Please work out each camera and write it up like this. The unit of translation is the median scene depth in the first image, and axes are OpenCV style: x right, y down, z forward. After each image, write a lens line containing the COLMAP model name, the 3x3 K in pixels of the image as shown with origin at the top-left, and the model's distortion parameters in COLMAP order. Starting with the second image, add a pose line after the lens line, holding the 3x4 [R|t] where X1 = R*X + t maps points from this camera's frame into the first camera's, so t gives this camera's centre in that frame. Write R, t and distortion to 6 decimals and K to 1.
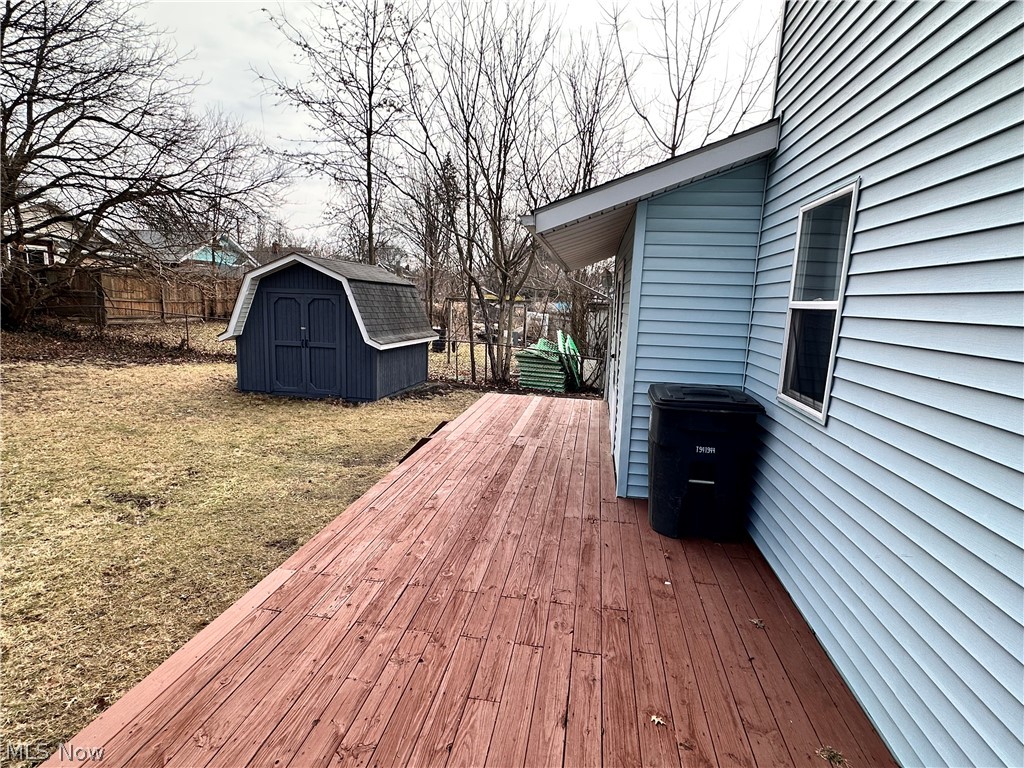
lens RADIAL K [[538.0, 0, 512.0], [0, 538.0, 384.0], [0, 0, 1]] dist [0.002760, 0.000203]
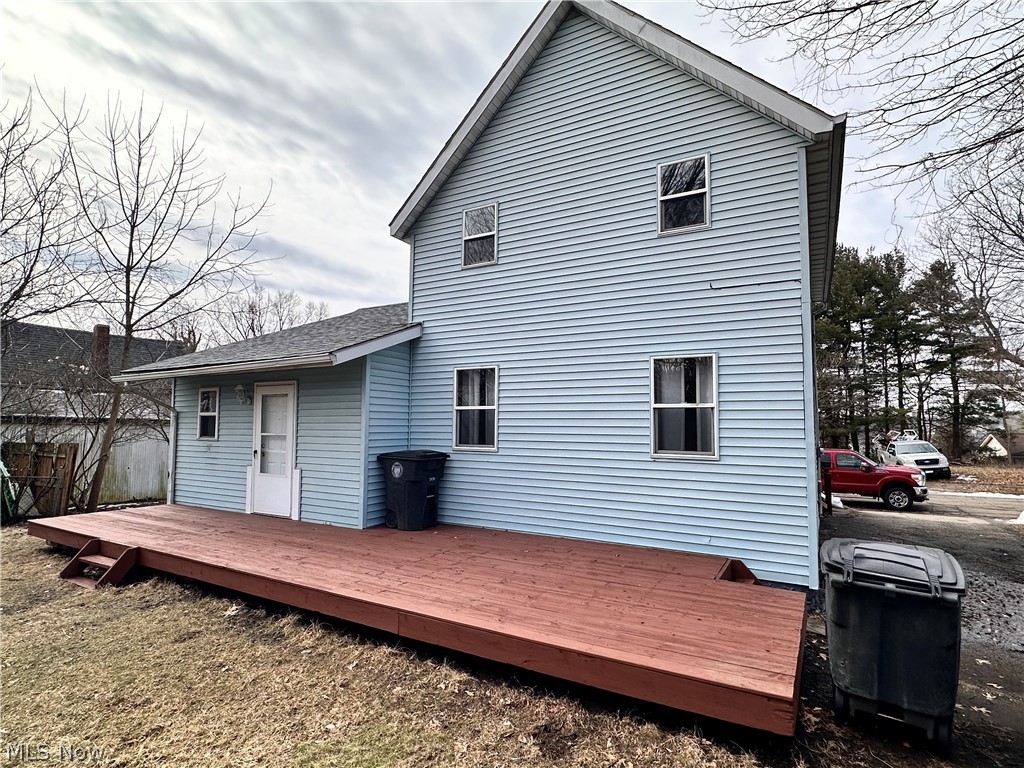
lens RADIAL K [[538.0, 0, 512.0], [0, 538.0, 384.0], [0, 0, 1]] dist [0.002760, 0.000203]
pose [[0.354481, 0.038814, 0.934257, -1.614793], [0.153724, 0.983125, -0.099171, 0.018860], [-0.922340, 0.178772, 0.342533, -0.039096]]
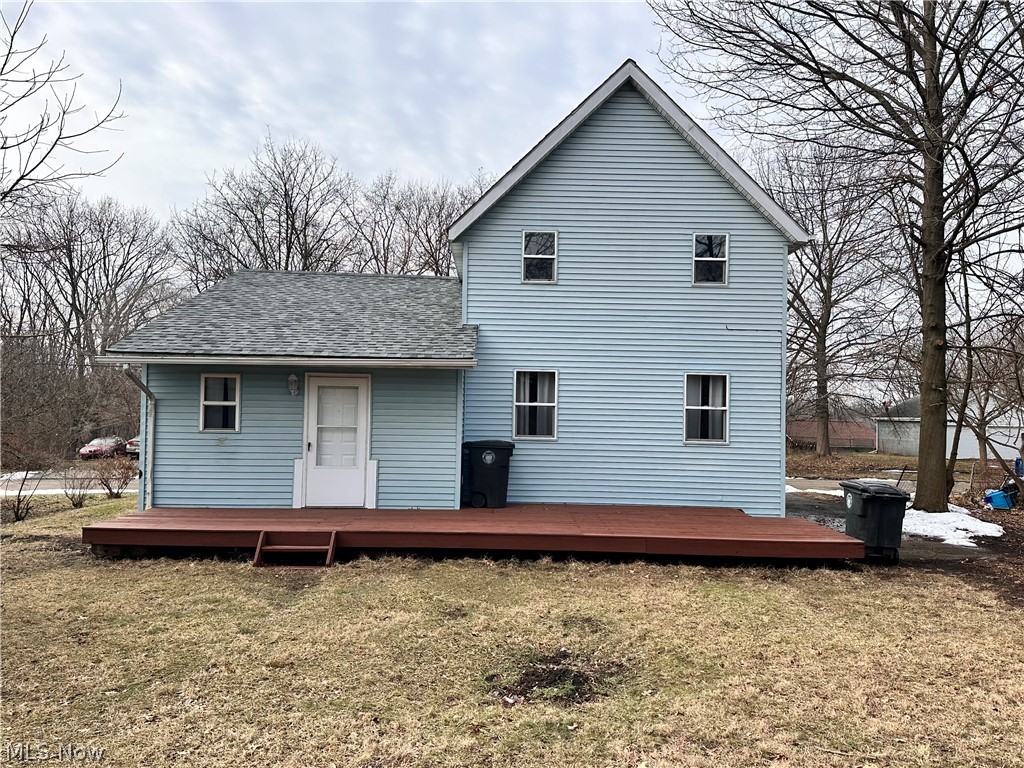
lens RADIAL K [[780.8, 0, 512.0], [0, 780.8, 384.0], [0, 0, 1]] dist [0.185701, -0.348491]
pose [[-0.180810, -0.008275, 0.983483, -3.435692], [0.129056, 0.991119, 0.032065, -0.384952], [-0.975014, 0.132722, -0.178136, 1.753680]]
